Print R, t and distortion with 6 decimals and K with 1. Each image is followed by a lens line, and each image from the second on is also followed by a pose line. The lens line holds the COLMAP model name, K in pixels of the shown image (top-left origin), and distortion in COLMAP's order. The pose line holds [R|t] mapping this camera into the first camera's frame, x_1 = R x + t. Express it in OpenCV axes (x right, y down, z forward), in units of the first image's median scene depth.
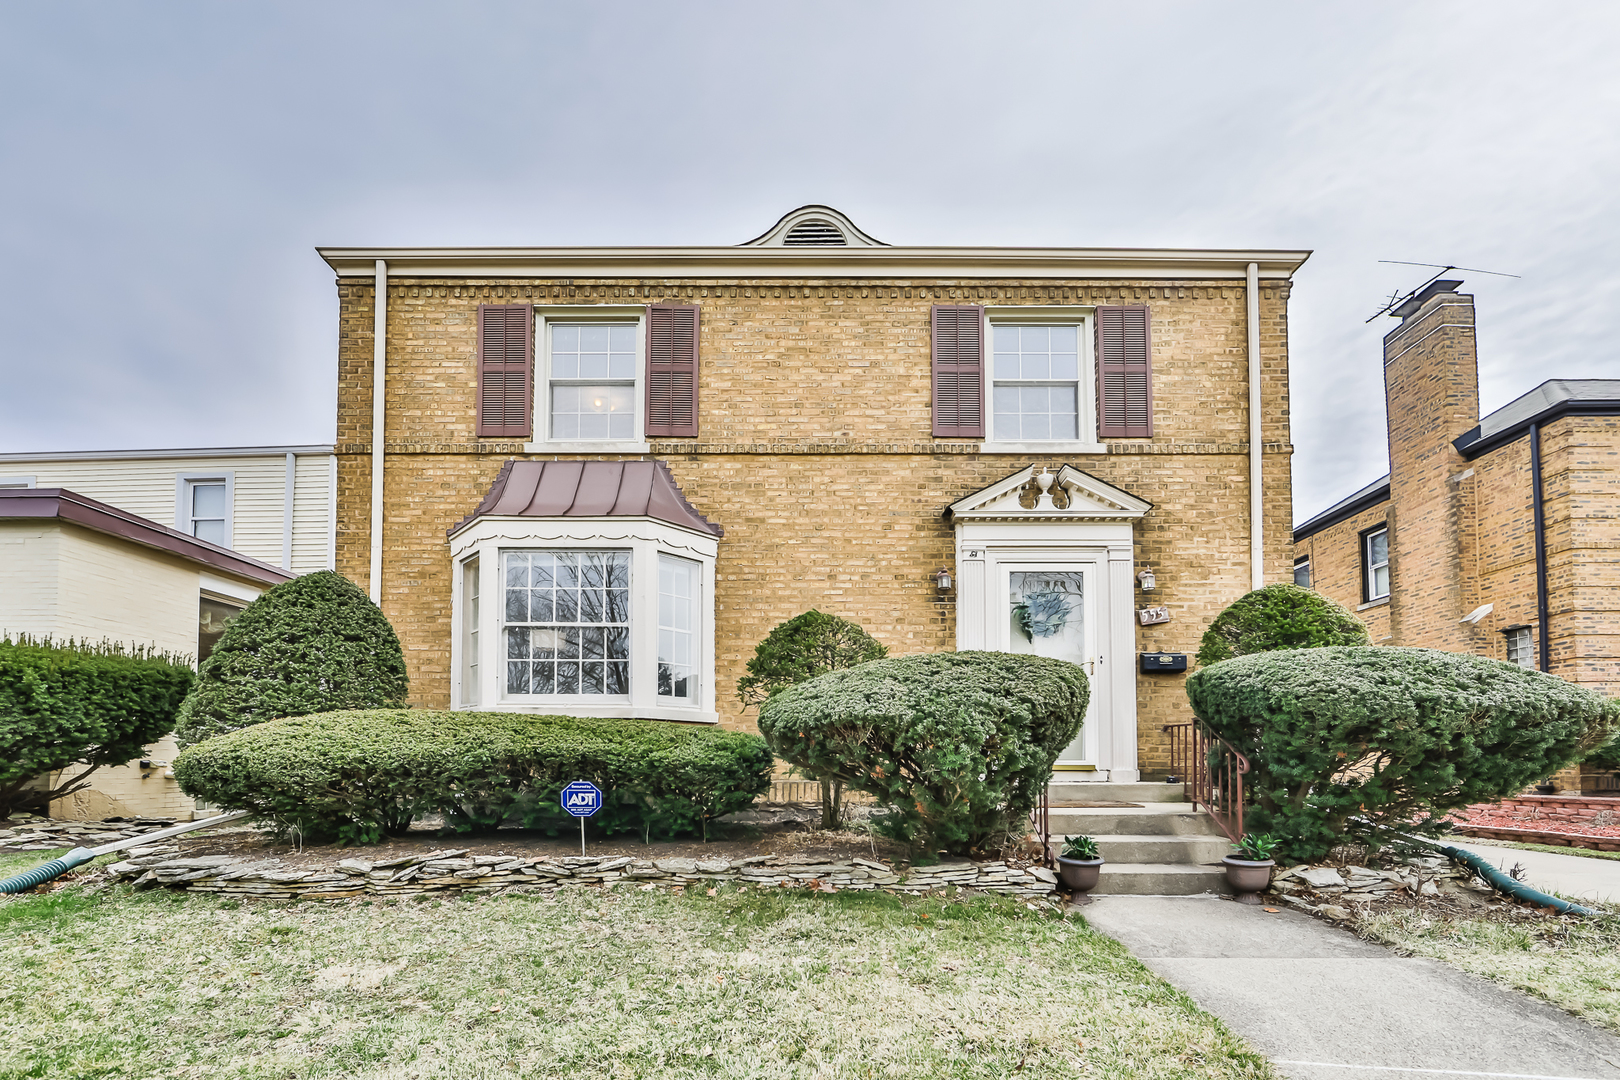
lens RADIAL K [[639.4, 0, 808.5], [0, 639.4, 541.6], [0, 0, 1]] dist [-0.014454, 0.003861]
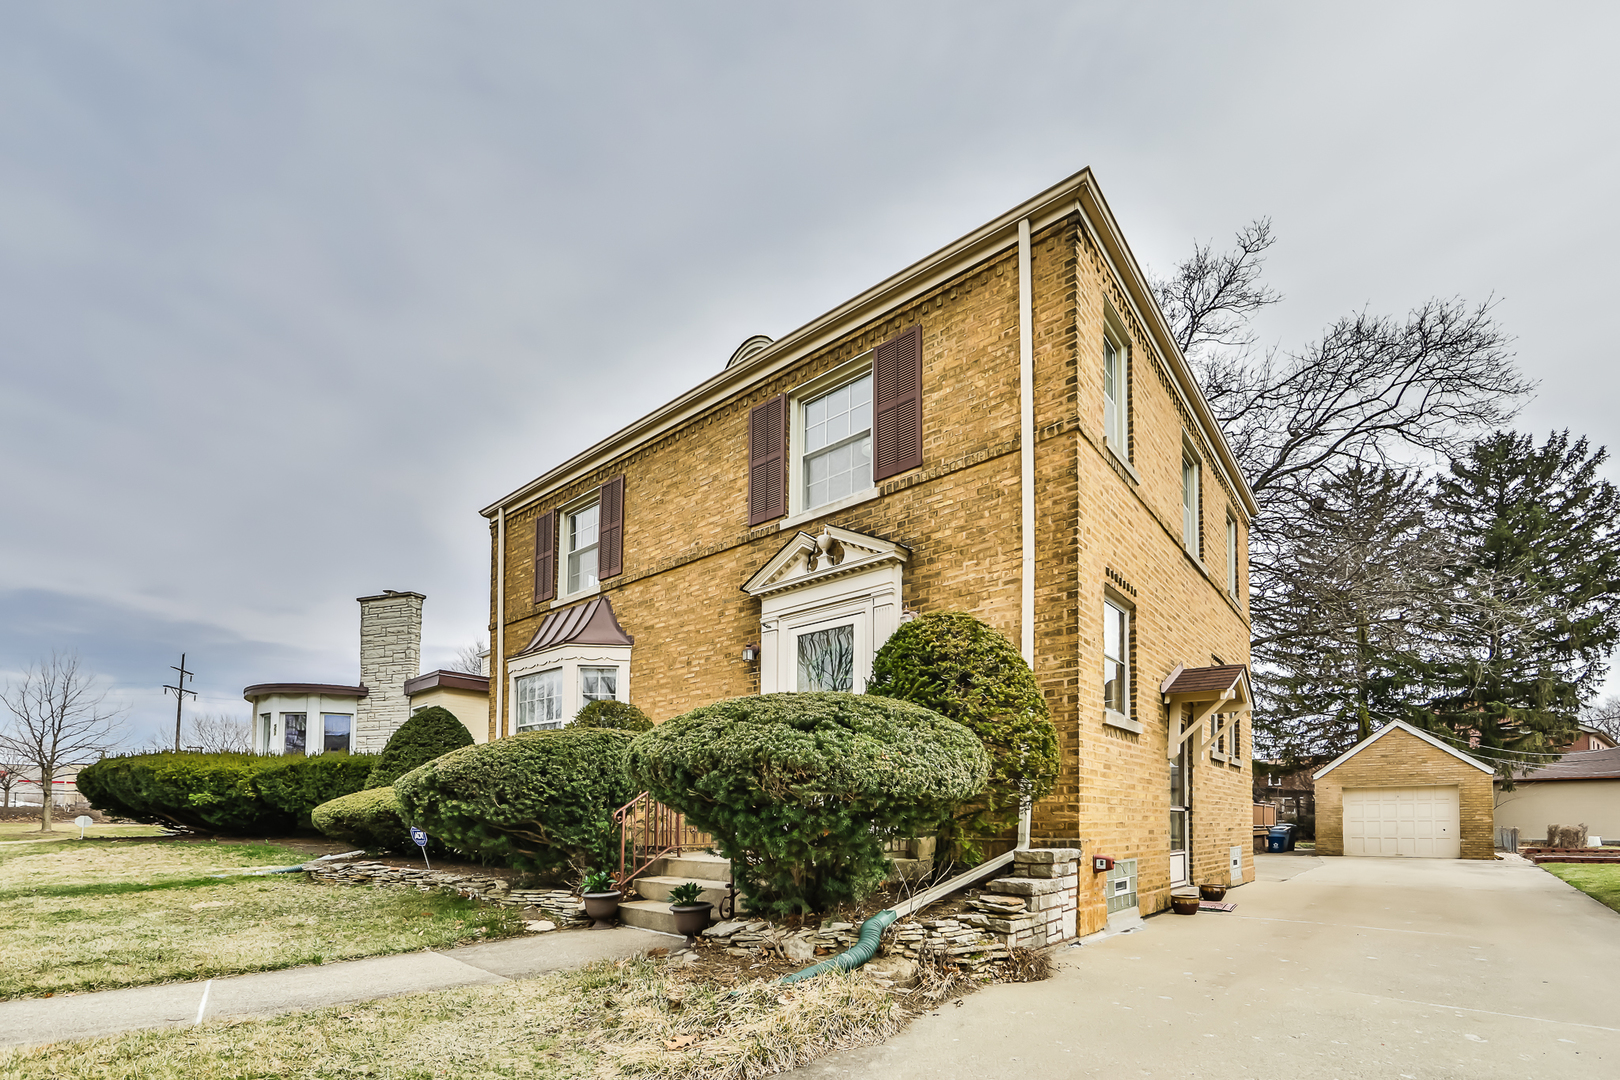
lens RADIAL K [[639.4, 0, 808.5], [0, 639.4, 541.6], [0, 0, 1]] dist [-0.014454, 0.003861]
pose [[0.777023, -0.249062, -0.578103, 0.955450], [0.217455, 0.968061, -0.124786, 0.030045], [0.590718, -0.028750, 0.806365, 0.130294]]
